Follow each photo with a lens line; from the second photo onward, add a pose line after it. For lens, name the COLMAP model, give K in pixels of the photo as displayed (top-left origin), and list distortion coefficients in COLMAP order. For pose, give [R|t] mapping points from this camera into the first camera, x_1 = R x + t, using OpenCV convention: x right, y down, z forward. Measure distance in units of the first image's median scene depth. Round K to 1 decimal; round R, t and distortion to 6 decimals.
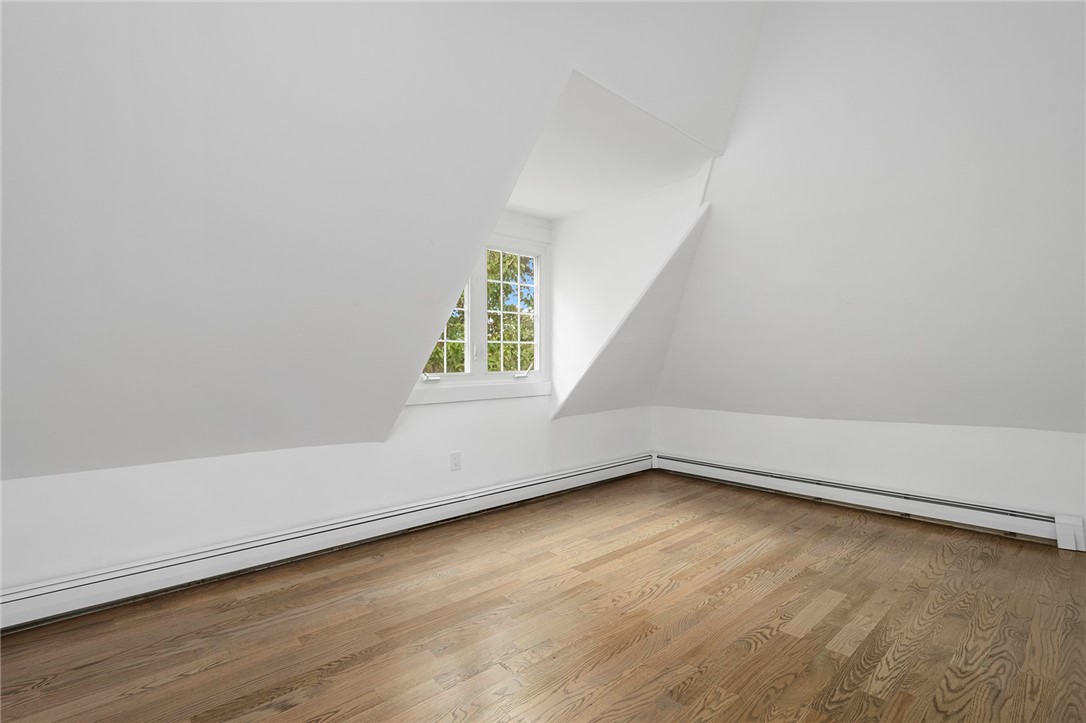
lens RADIAL K [[499.3, 0, 540.4], [0, 499.3, 360.4], [0, 0, 1]] dist [0.015529, -0.001641]
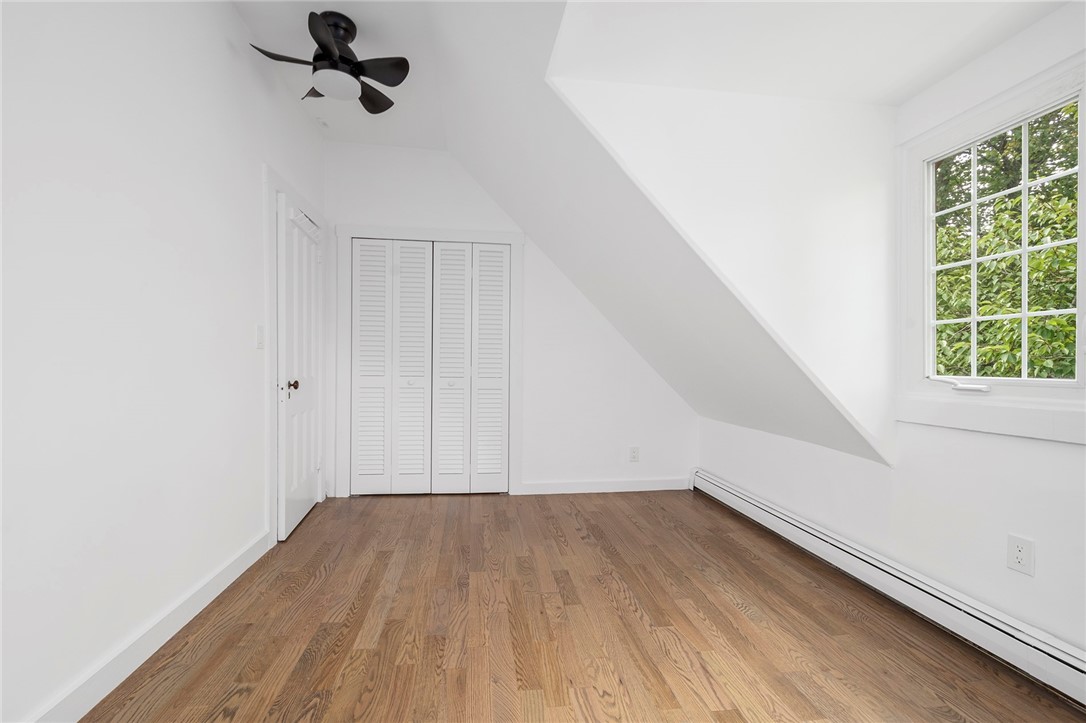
lens RADIAL K [[499.3, 0, 541.0], [0, 499.3, 362.2], [0, 0, 1]] dist [0.015529, -0.001641]
pose [[-0.576063, -0.004839, -0.817391, 0.940908], [-0.003457, 0.999988, -0.003484, 0.020955], [0.817398, 0.000818, -0.576072, 1.608530]]
